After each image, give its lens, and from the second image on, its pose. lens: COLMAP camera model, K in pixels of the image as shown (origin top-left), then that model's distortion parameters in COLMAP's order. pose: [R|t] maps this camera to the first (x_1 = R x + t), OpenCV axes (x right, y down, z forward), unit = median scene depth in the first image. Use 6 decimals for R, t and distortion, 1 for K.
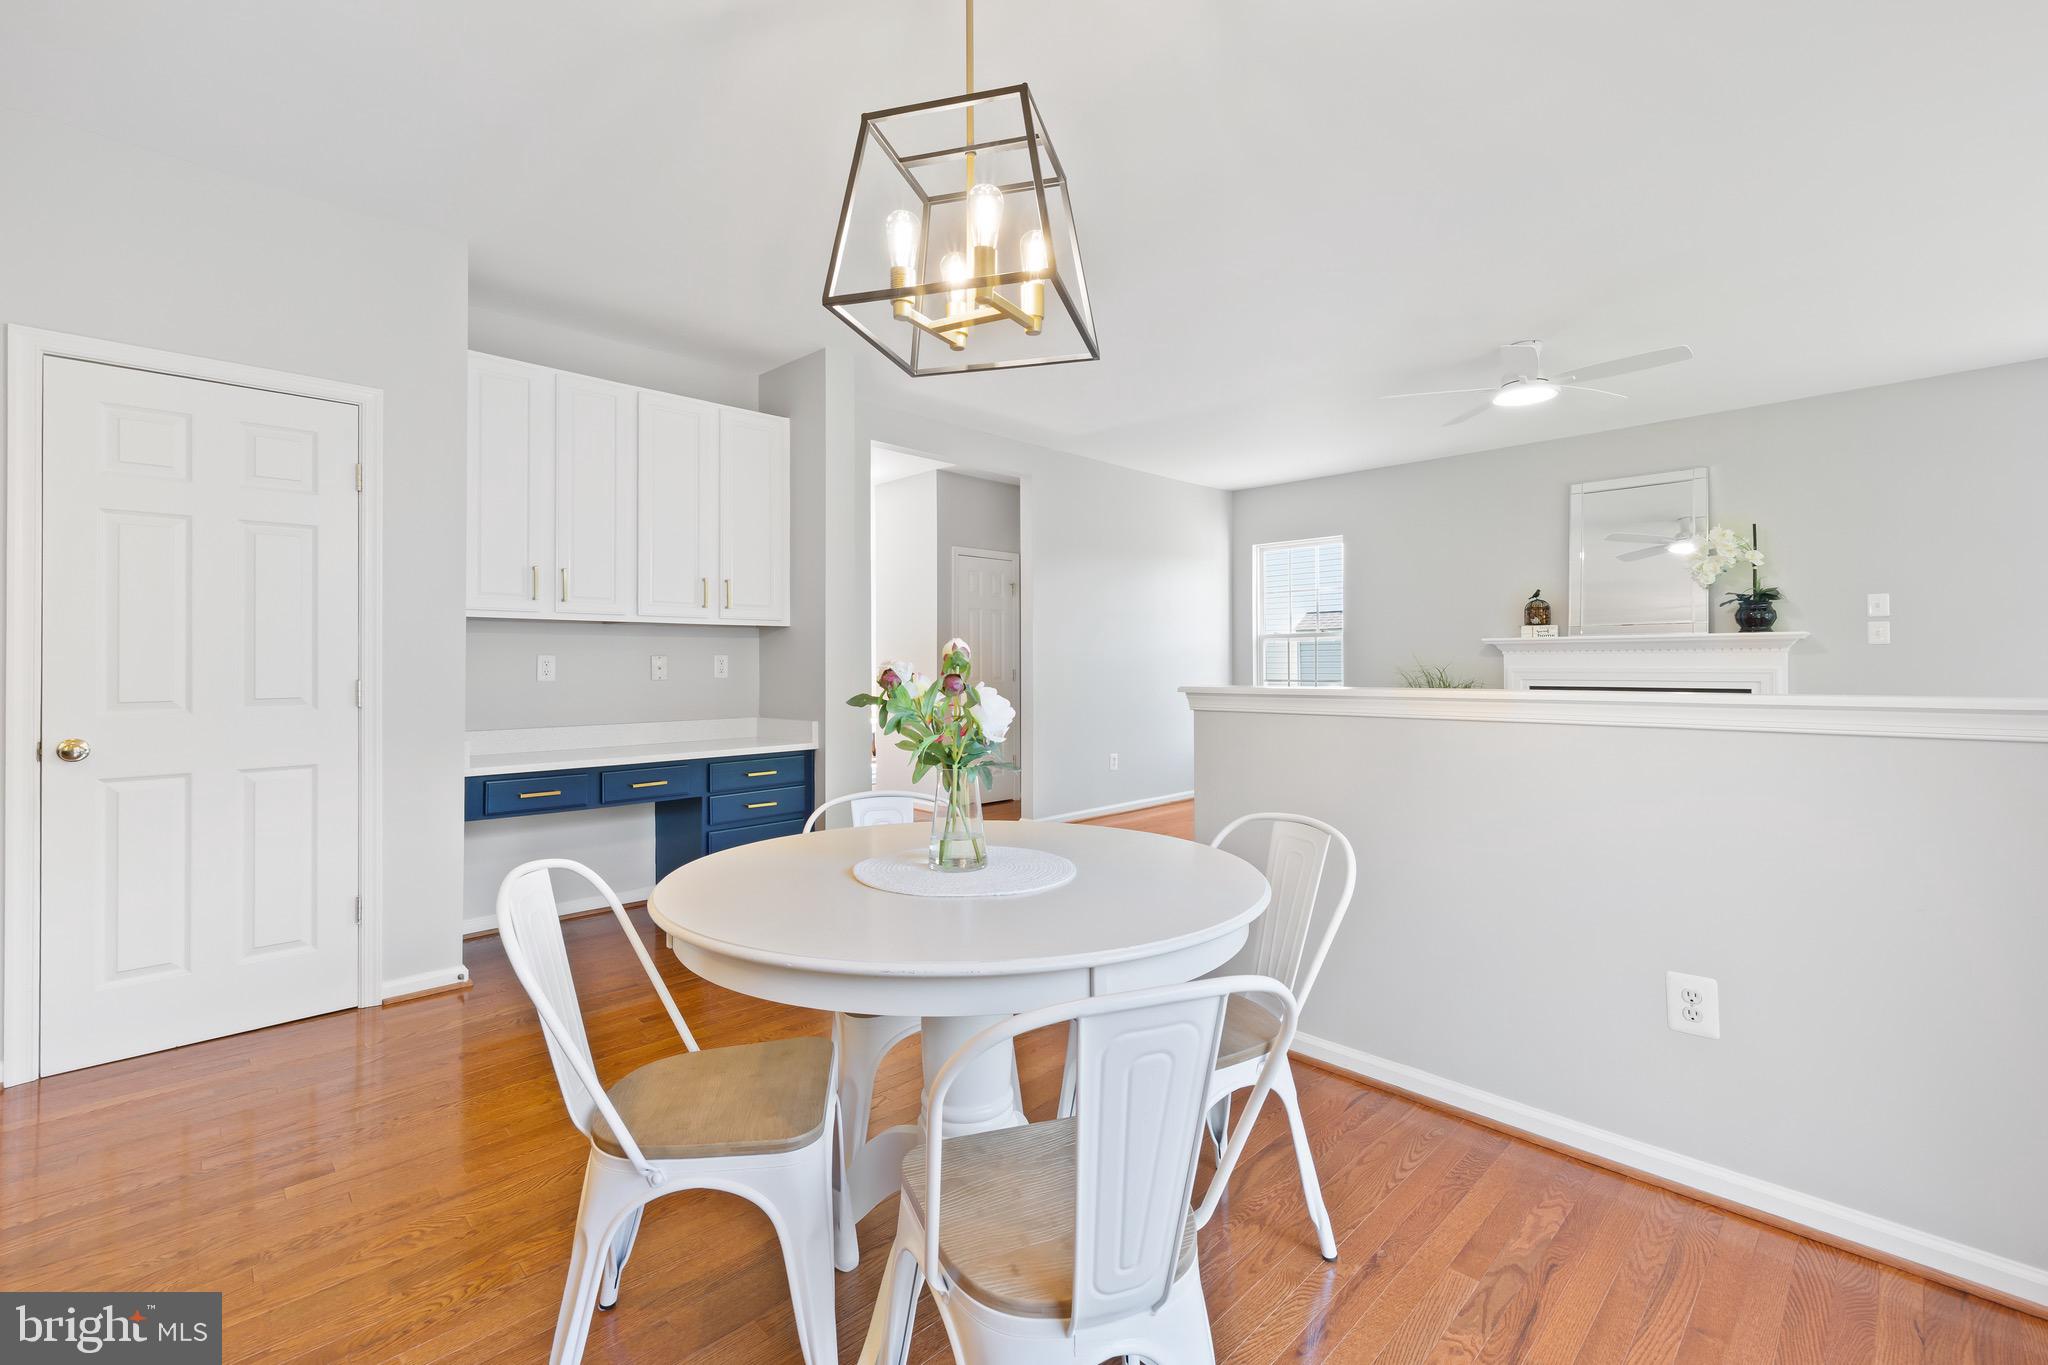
lens RADIAL K [[872.5, 0, 1022.5], [0, 872.5, 669.0], [0, 0, 1]] dist [-0.001423, 0.000394]
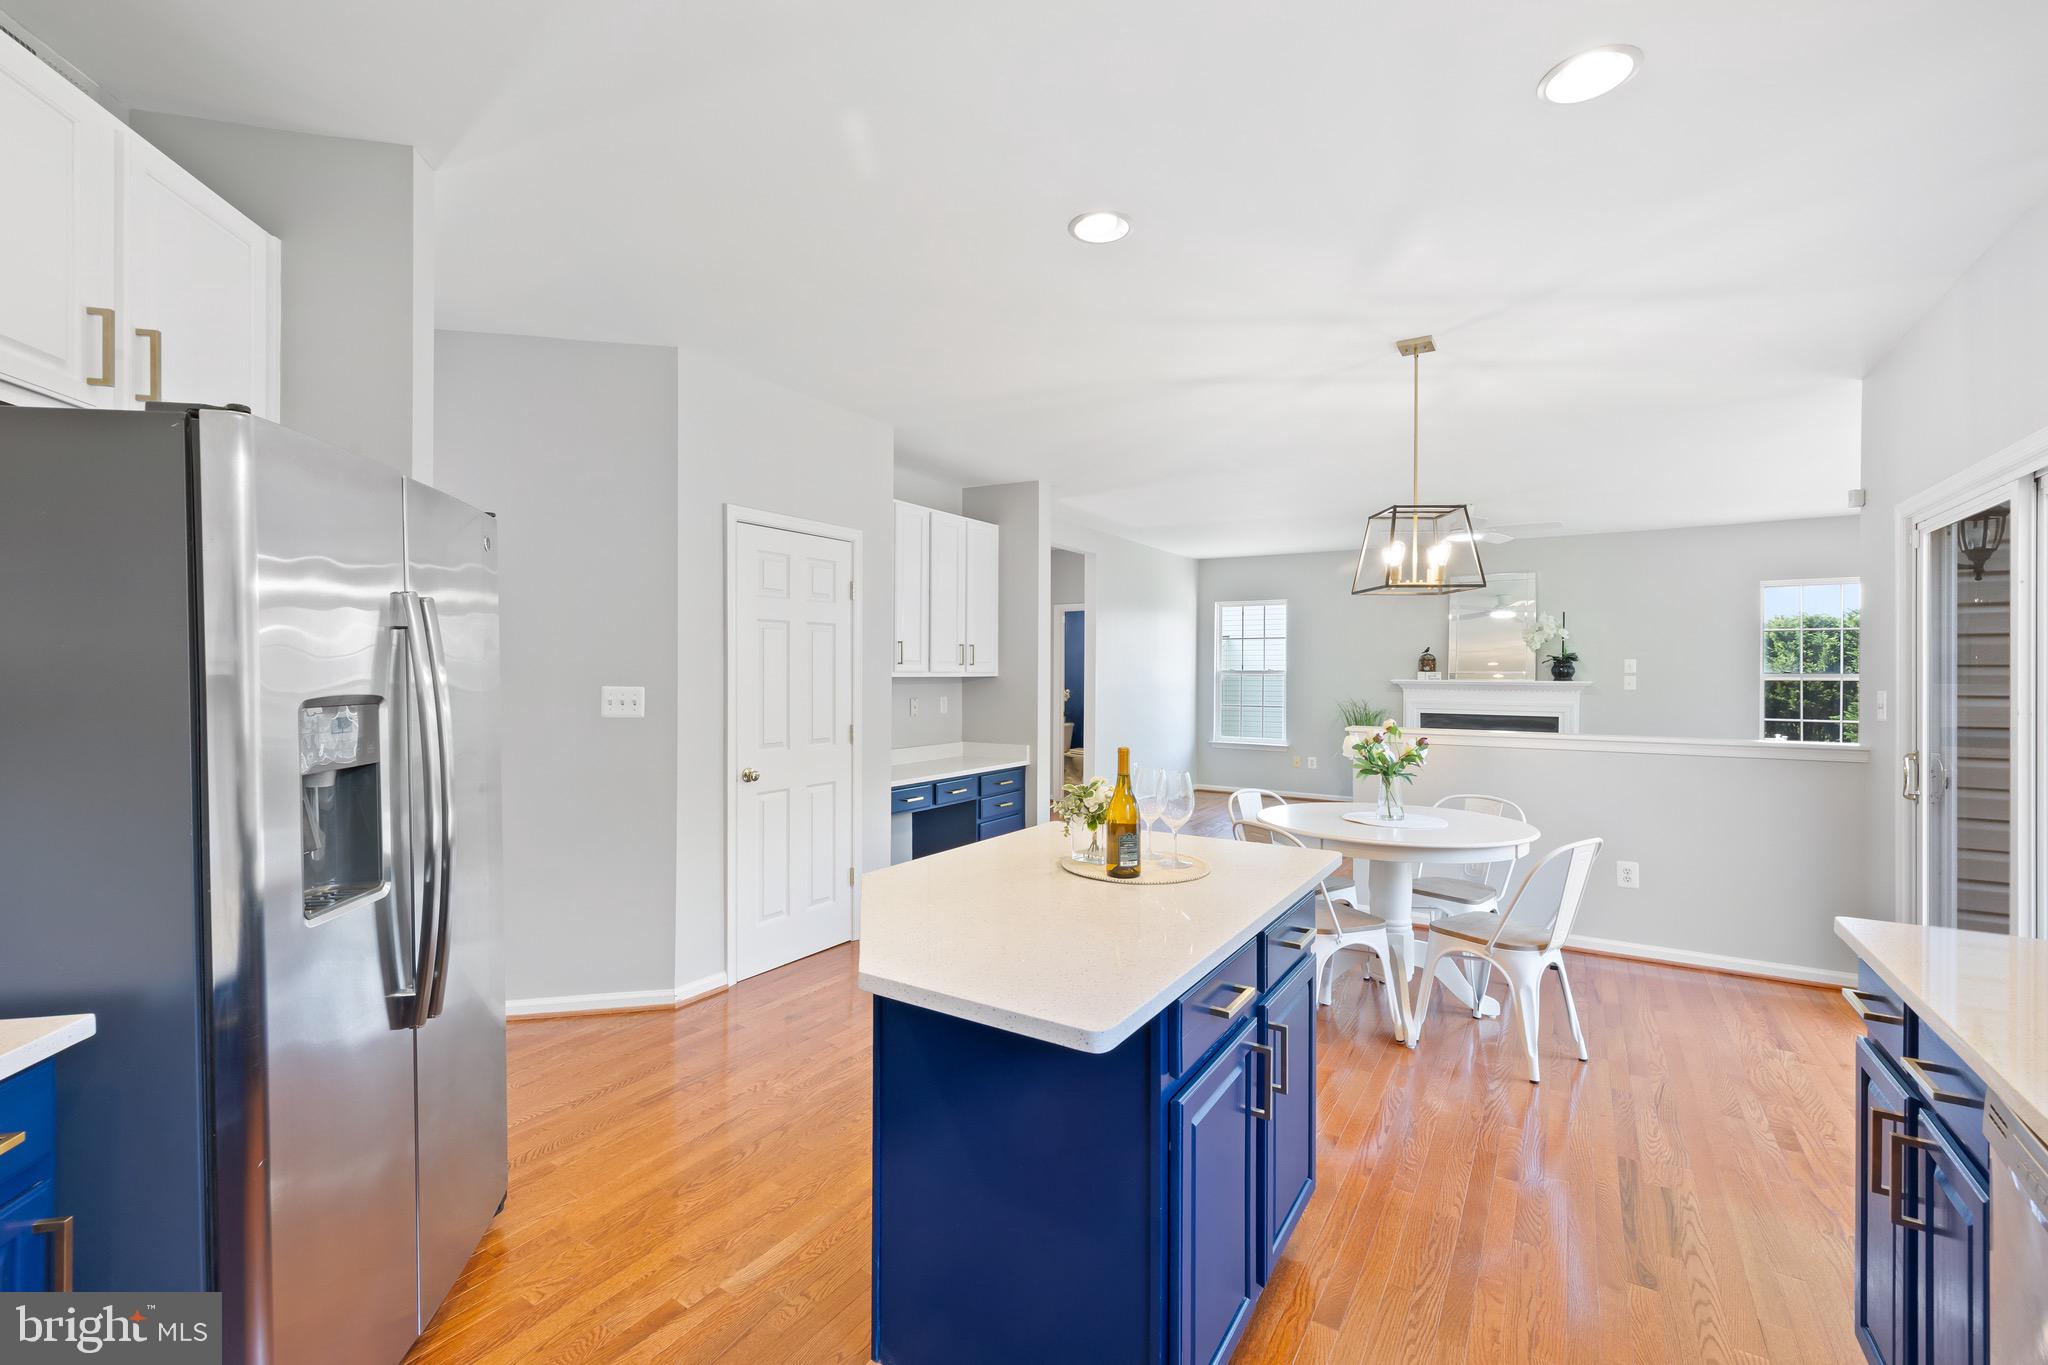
lens RADIAL K [[872.5, 0, 1025.4], [0, 872.5, 686.8], [0, 0, 1]] dist [-0.001423, 0.000394]
pose [[0.972558, 0.005522, 0.232595, -0.523227], [-0.008220, 0.999910, 0.010631, -0.045507], [-0.232516, -0.012252, 0.972516, -0.337979]]
